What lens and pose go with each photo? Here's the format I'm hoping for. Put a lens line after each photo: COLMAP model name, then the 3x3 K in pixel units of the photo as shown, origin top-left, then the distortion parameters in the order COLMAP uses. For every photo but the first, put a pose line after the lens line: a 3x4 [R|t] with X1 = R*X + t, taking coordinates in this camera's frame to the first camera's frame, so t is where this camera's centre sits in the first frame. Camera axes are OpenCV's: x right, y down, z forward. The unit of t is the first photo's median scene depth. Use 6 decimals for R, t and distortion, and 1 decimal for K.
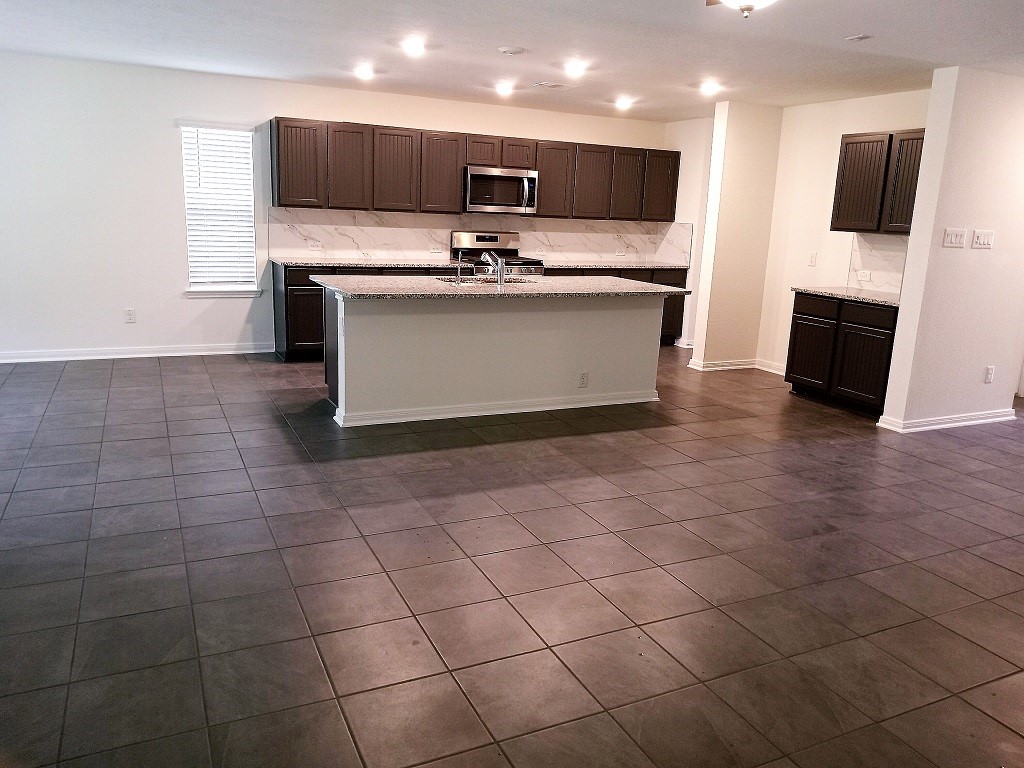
lens RADIAL K [[761.7, 0, 512.0], [0, 761.7, 384.0], [0, 0, 1]] dist [0.105786, -0.169225]
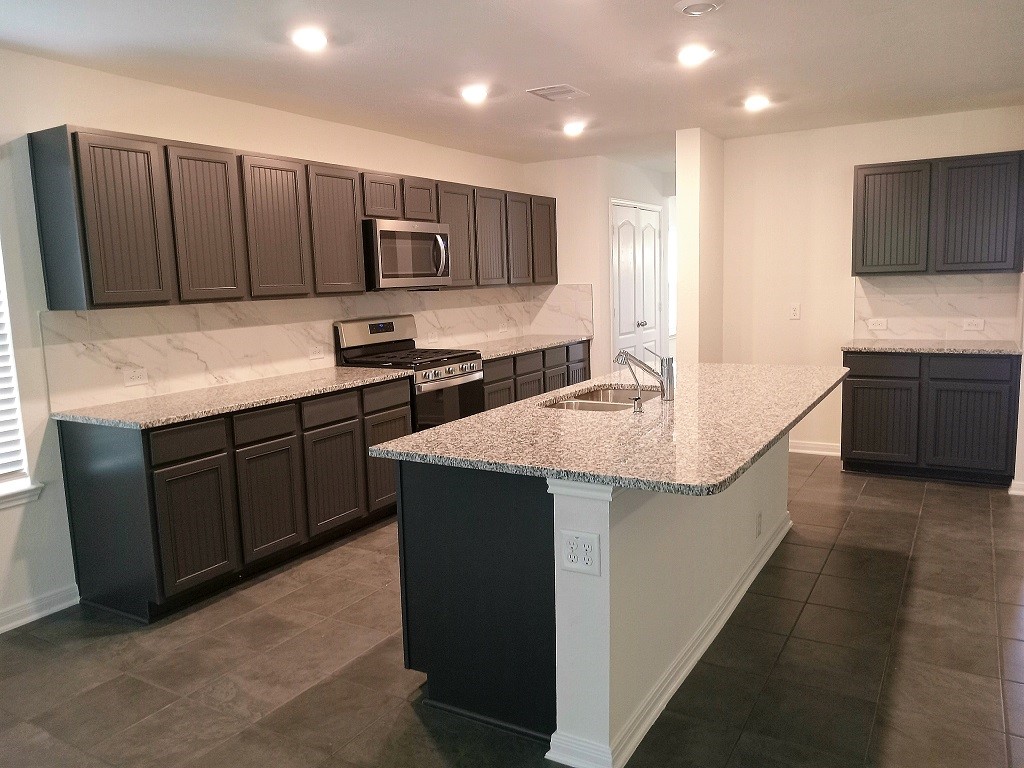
lens RADIAL K [[761.7, 0, 512.0], [0, 761.7, 384.0], [0, 0, 1]] dist [0.105786, -0.169225]
pose [[0.830330, -0.145734, 0.537879, -0.321889], [0.189755, 0.981460, -0.027009, -0.111666], [-0.523971, 0.124492, 0.842589, 0.424358]]
